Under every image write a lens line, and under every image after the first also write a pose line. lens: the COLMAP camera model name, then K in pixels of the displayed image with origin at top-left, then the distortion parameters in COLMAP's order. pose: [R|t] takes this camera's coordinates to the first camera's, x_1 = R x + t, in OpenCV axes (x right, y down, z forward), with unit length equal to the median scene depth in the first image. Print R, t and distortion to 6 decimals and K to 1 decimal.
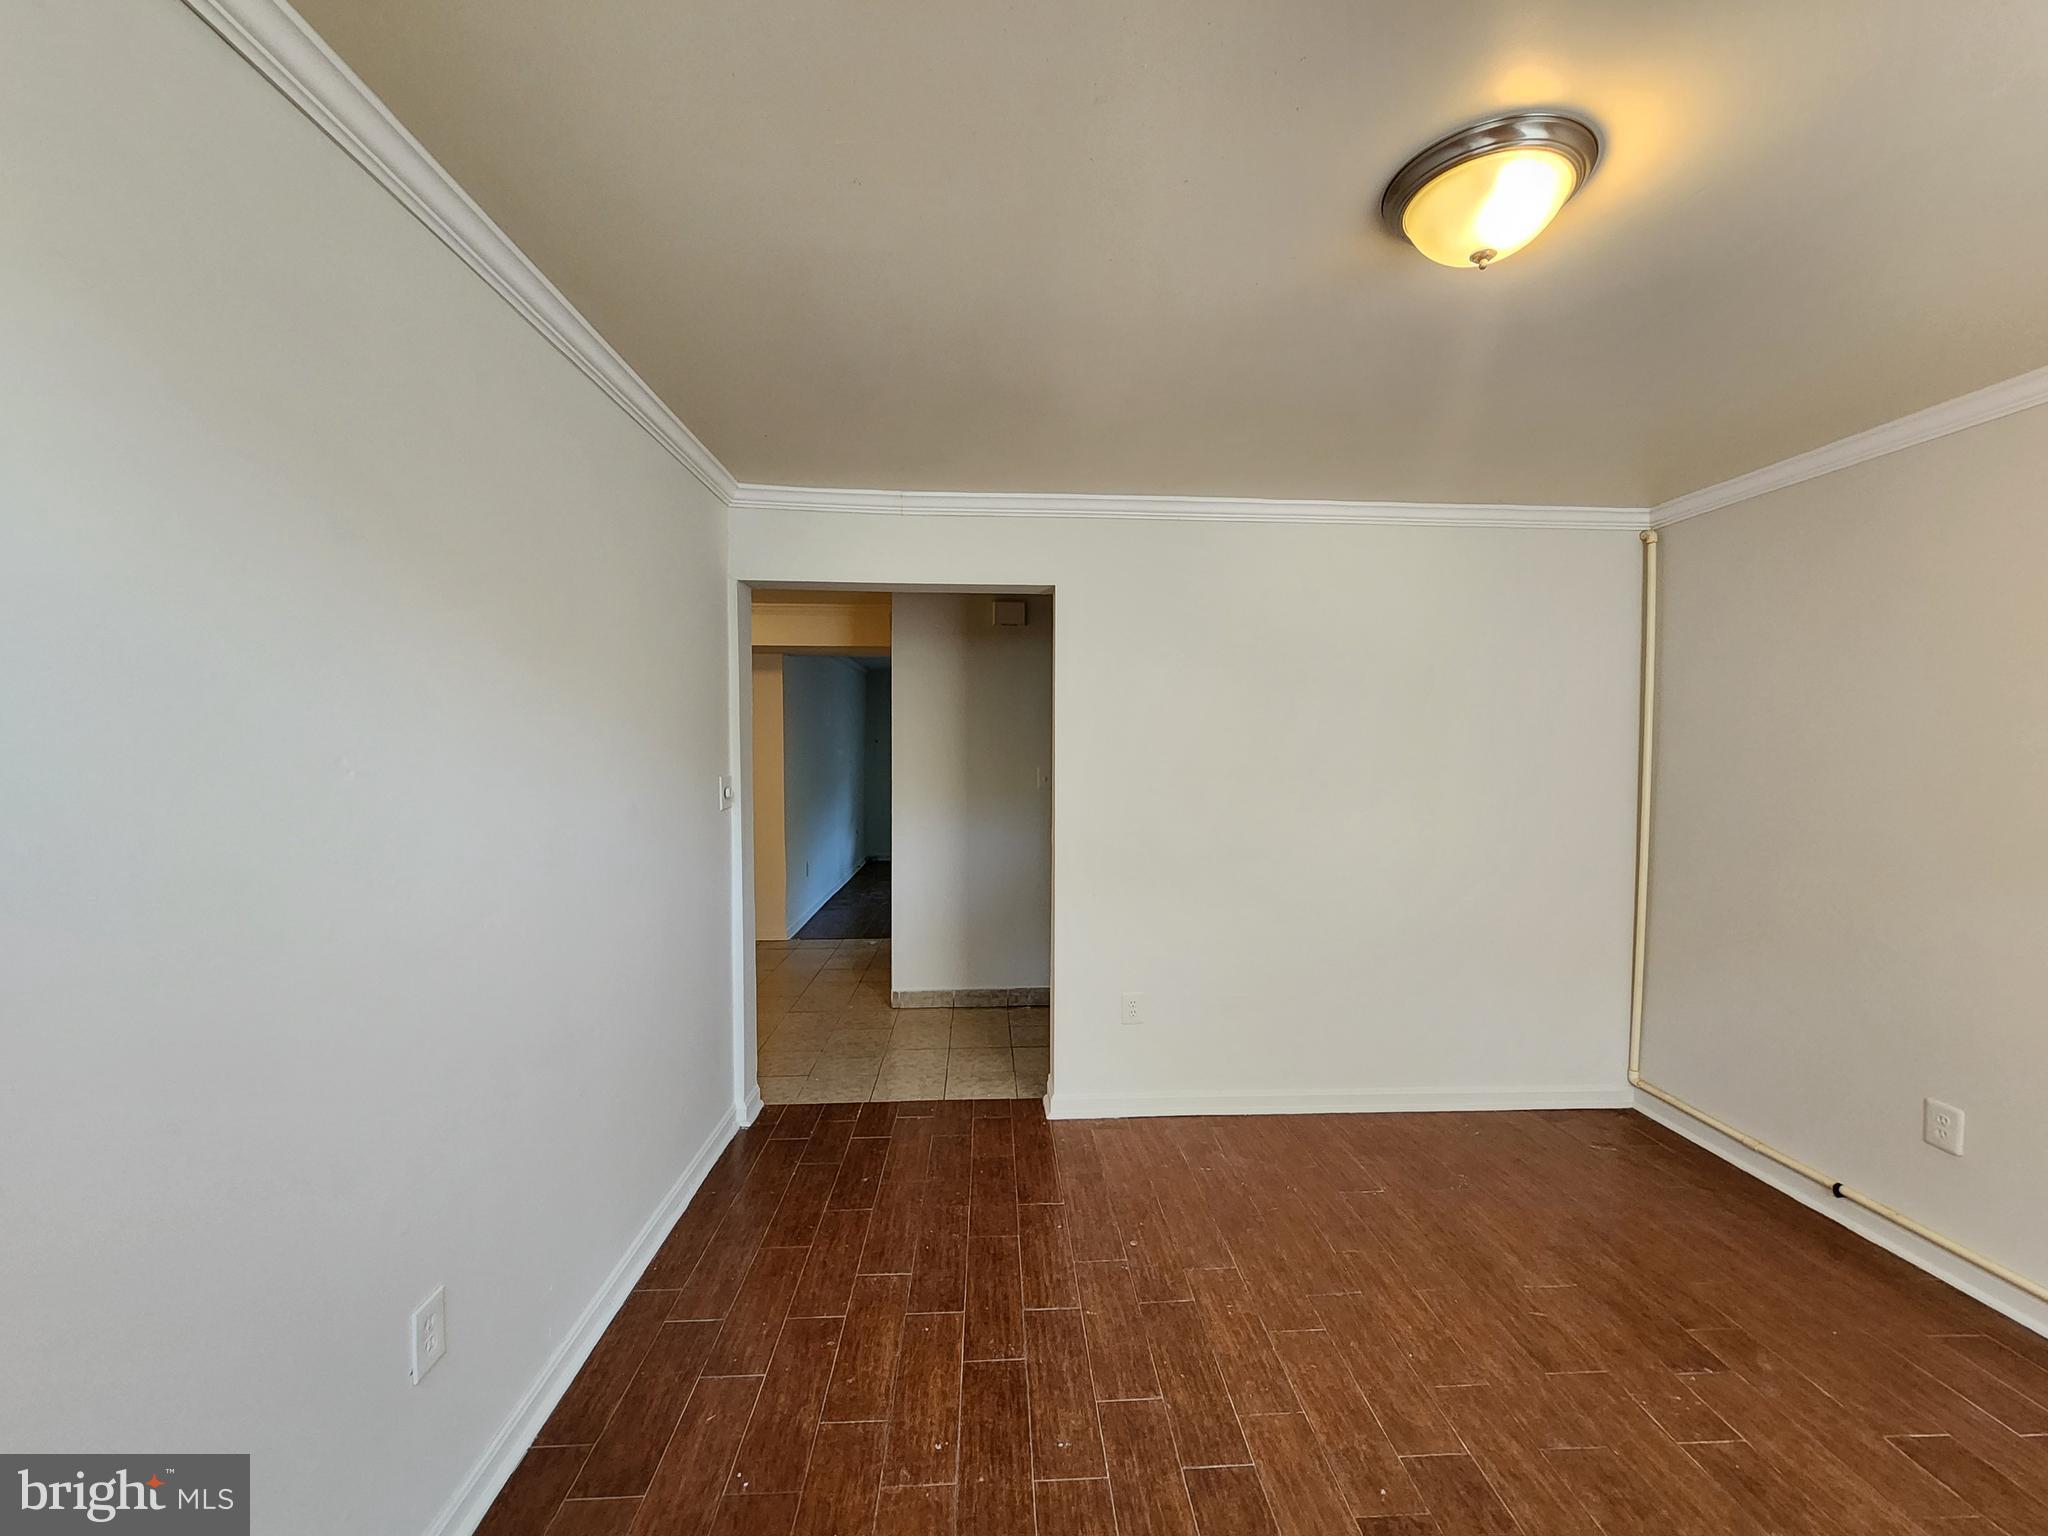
lens RADIAL K [[844.4, 0, 1040.5], [0, 844.4, 767.3], [0, 0, 1]] dist [-0.000889, 0.000164]
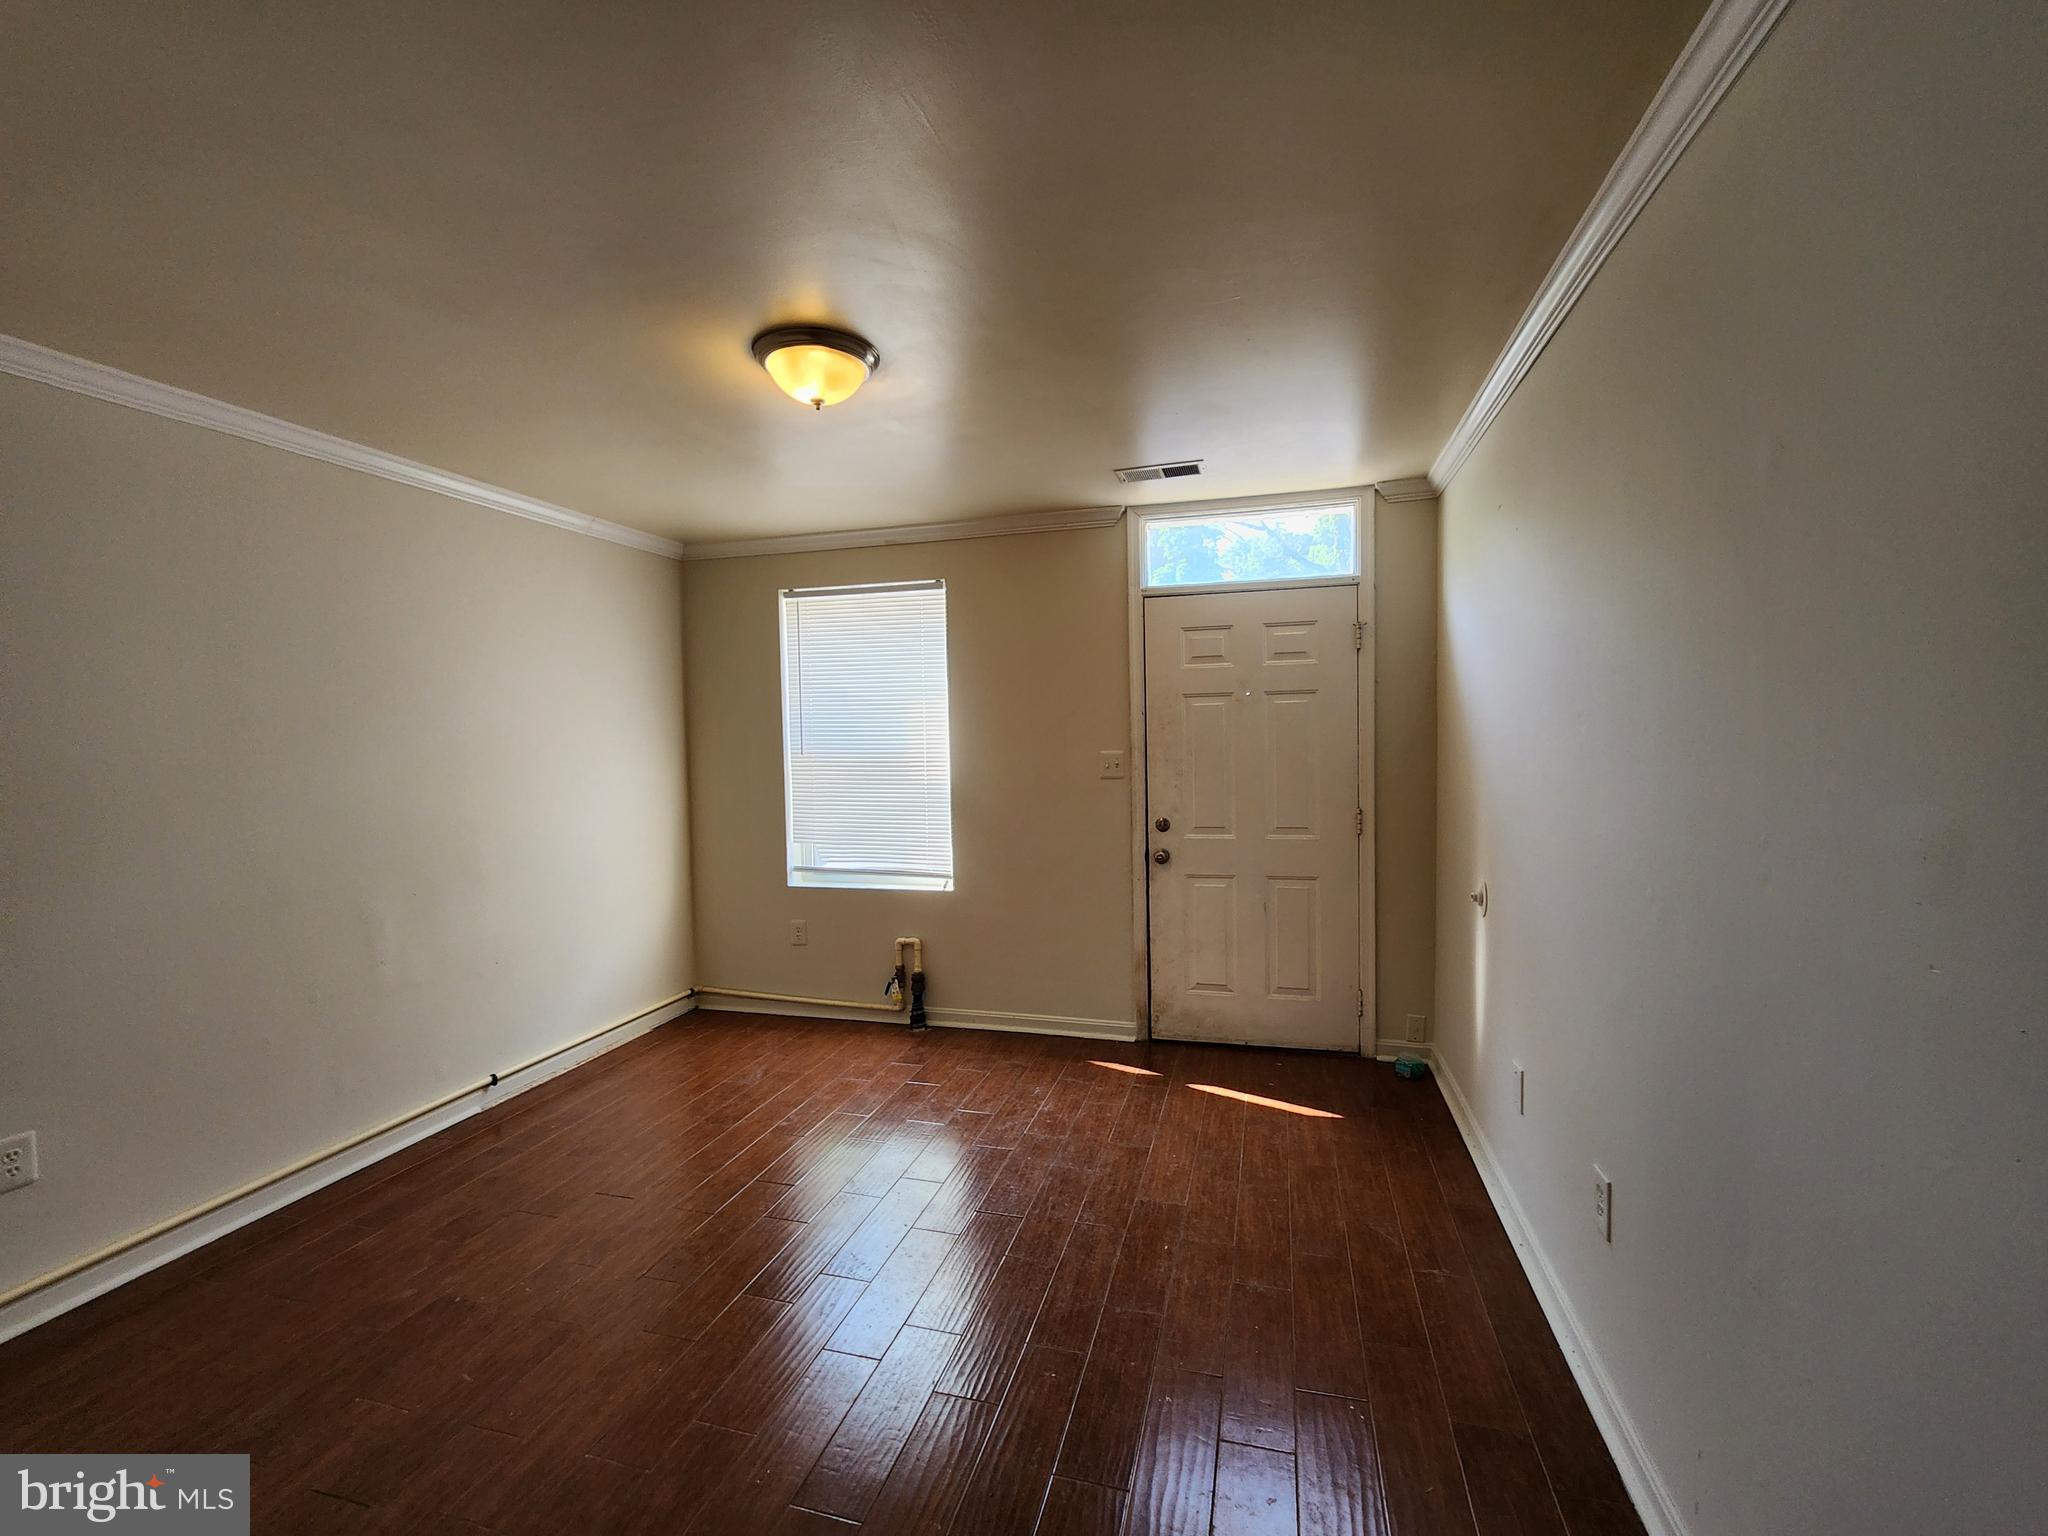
lens RADIAL K [[844.4, 0, 1040.5], [0, 844.4, 767.3], [0, 0, 1]] dist [-0.000889, 0.000164]
pose [[-0.942707, -0.004346, 0.333595, -0.247727], [0.020161, 0.997346, 0.069967, -0.025464], [-0.333013, 0.072684, -0.940117, 1.557843]]
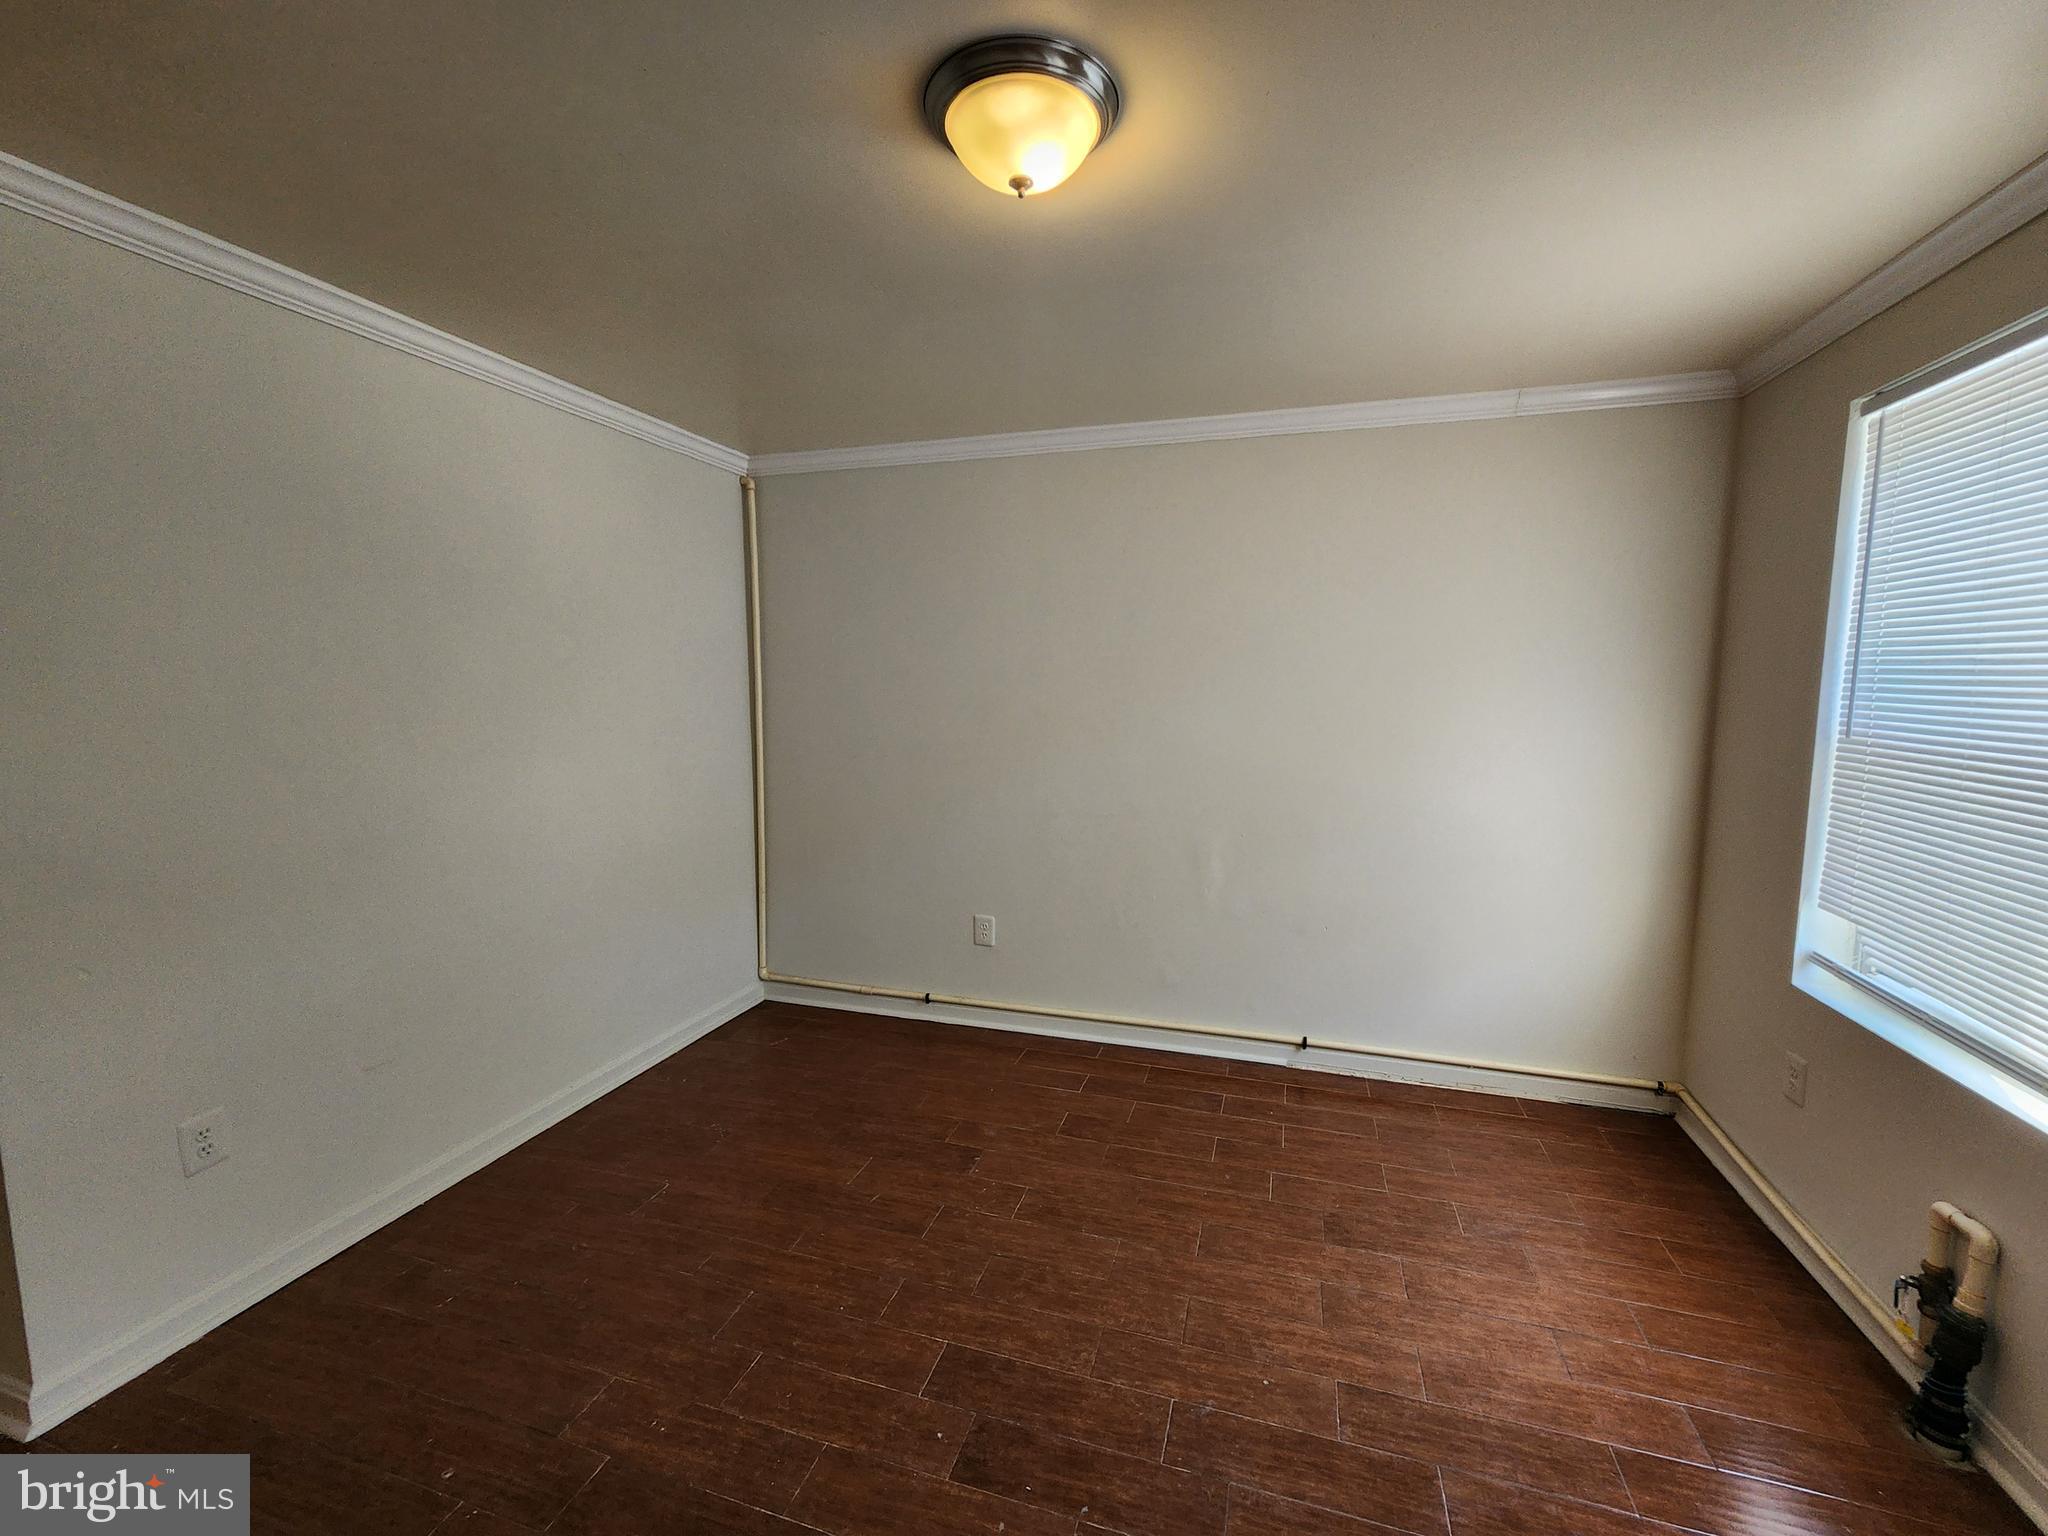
lens RADIAL K [[844.4, 0, 1040.5], [0, 844.4, 767.3], [0, 0, 1]] dist [-0.000889, 0.000164]
pose [[0.354140, -0.104023, 0.929389, -0.295532], [0.026695, 0.994514, 0.101140, -0.016625], [-0.934811, -0.011008, 0.354974, 0.407635]]
